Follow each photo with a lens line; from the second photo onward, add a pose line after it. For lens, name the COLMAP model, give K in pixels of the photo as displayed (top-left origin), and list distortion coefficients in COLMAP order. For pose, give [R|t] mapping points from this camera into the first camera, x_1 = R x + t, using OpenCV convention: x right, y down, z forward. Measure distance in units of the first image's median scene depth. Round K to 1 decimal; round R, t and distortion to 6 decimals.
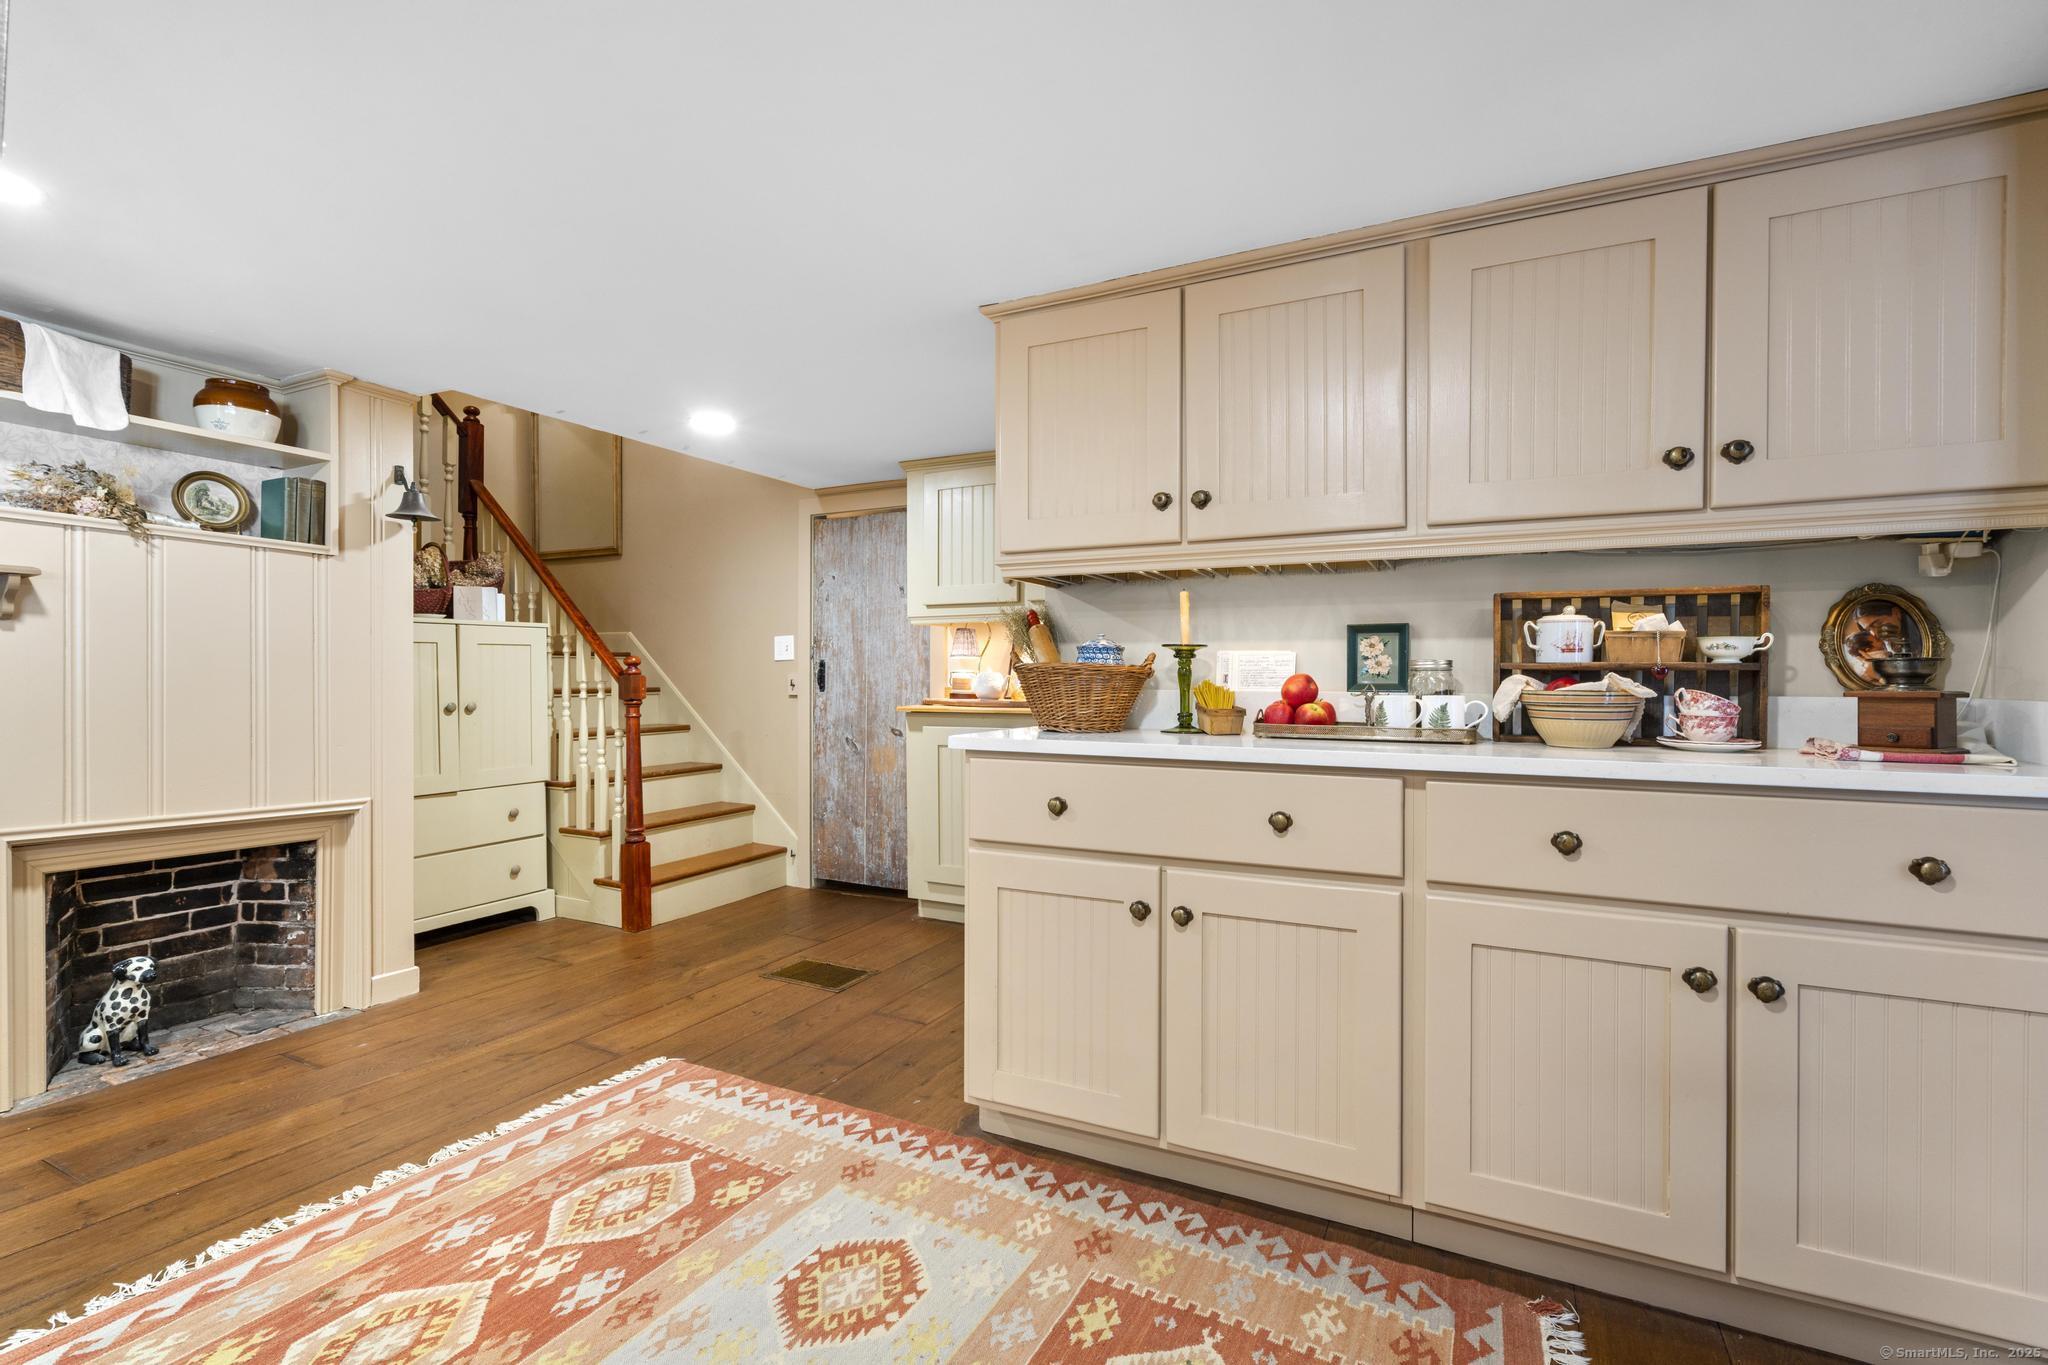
lens RADIAL K [[923.4, 0, 1028.3], [0, 923.4, 680.2], [0, 0, 1]] dist [-0.000428, 0.000083]
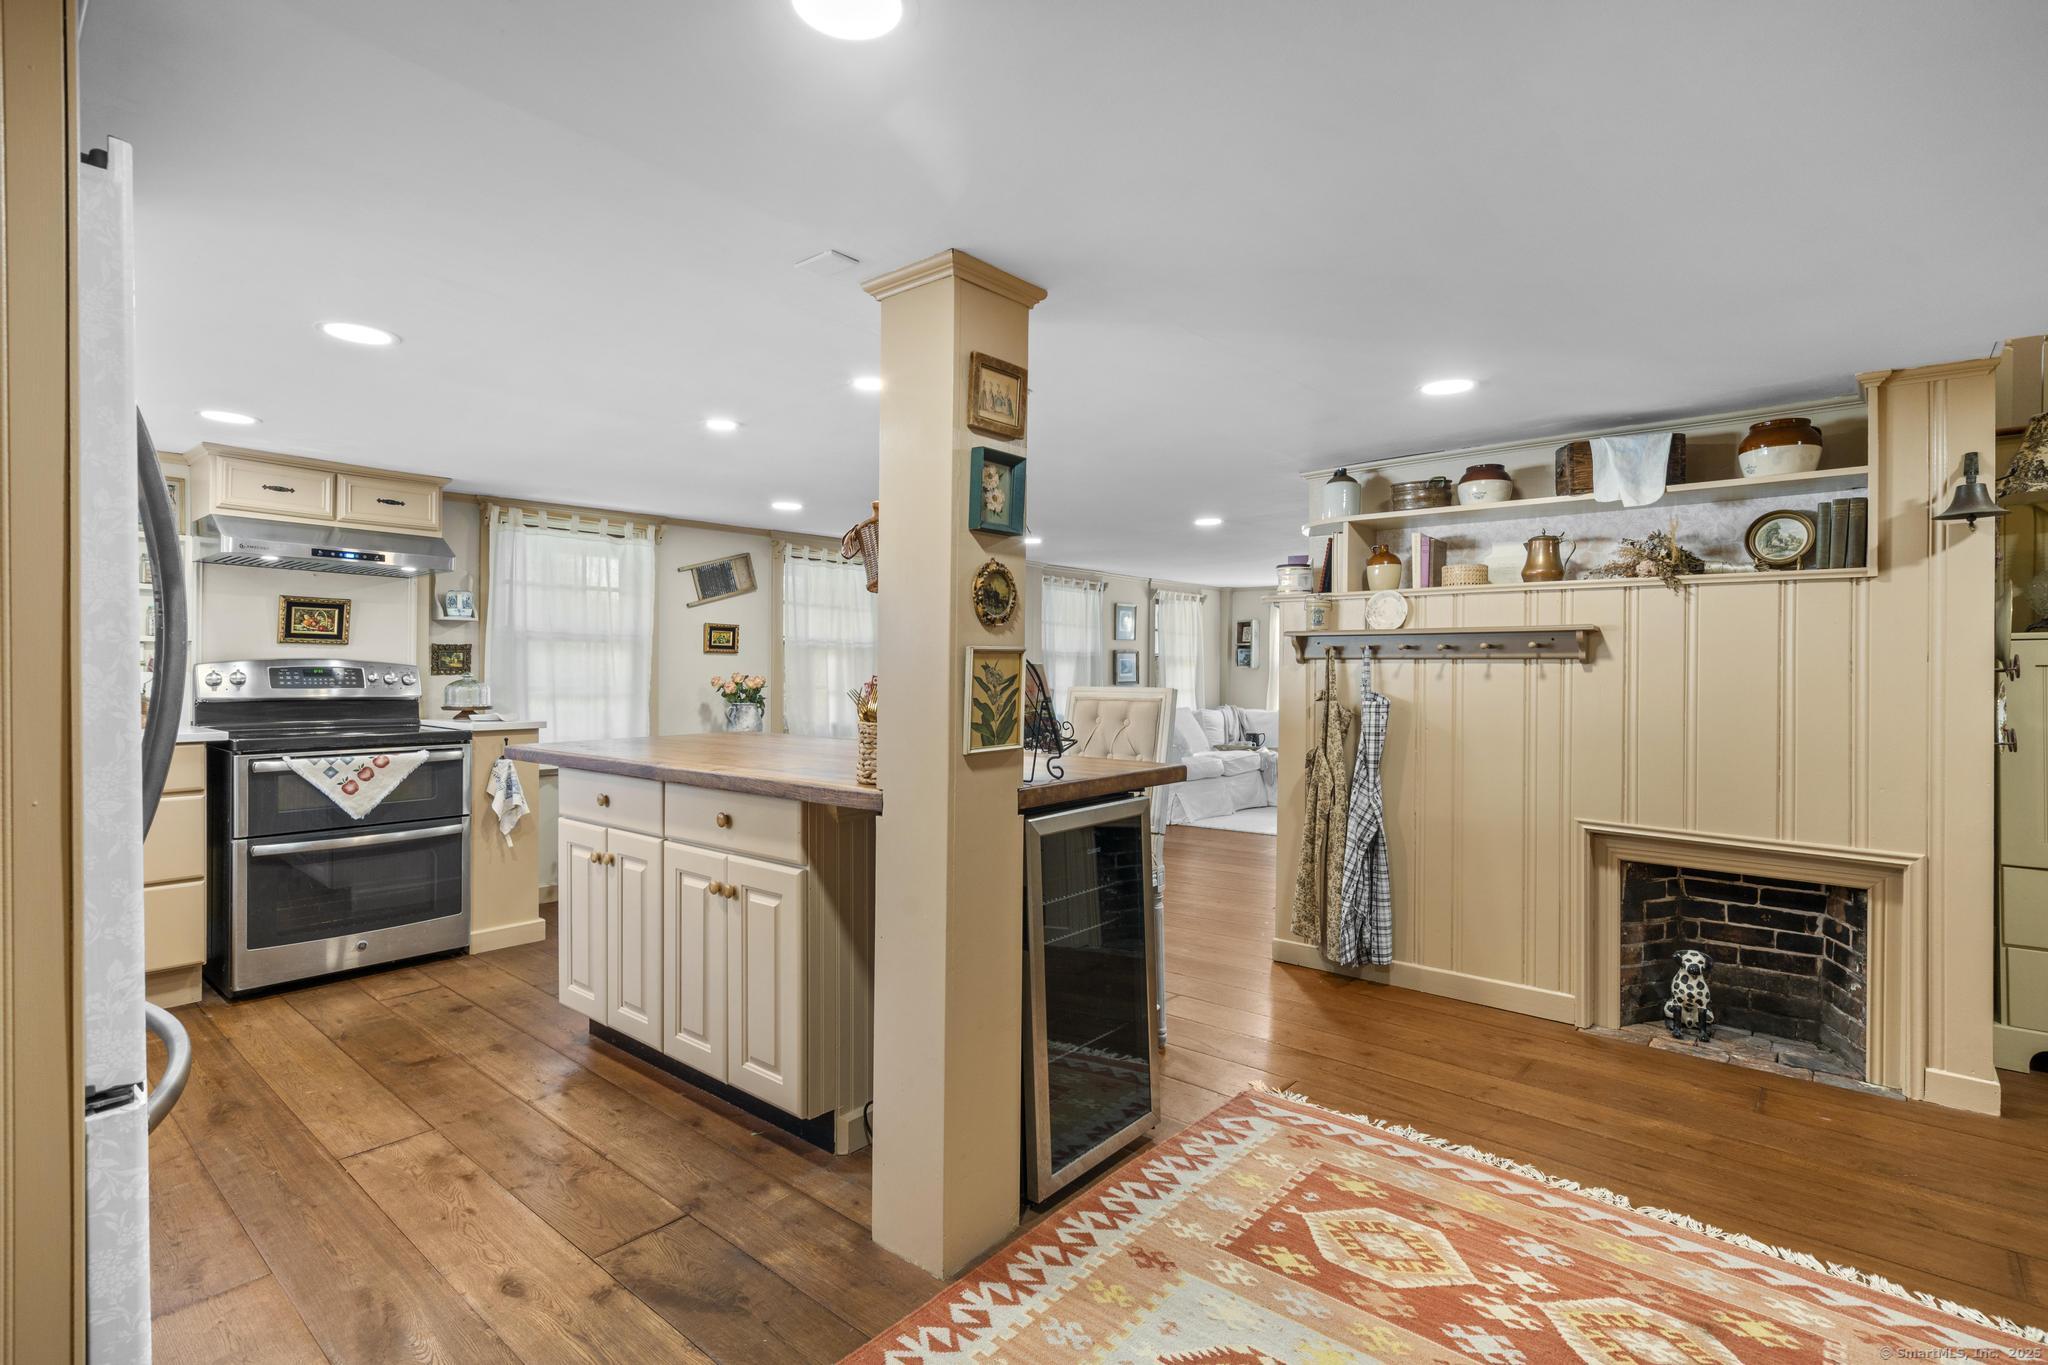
lens RADIAL K [[979.8, 0, 1023.4], [0, 979.8, 680.3], [0, 0, 1]] dist [0.003299, 0.000628]
pose [[-0.234114, 0.002560, -0.972206, 0.431595], [-0.006697, 0.999969, 0.004246, -0.038103], [0.972186, 0.007505, -0.234090, 0.485054]]
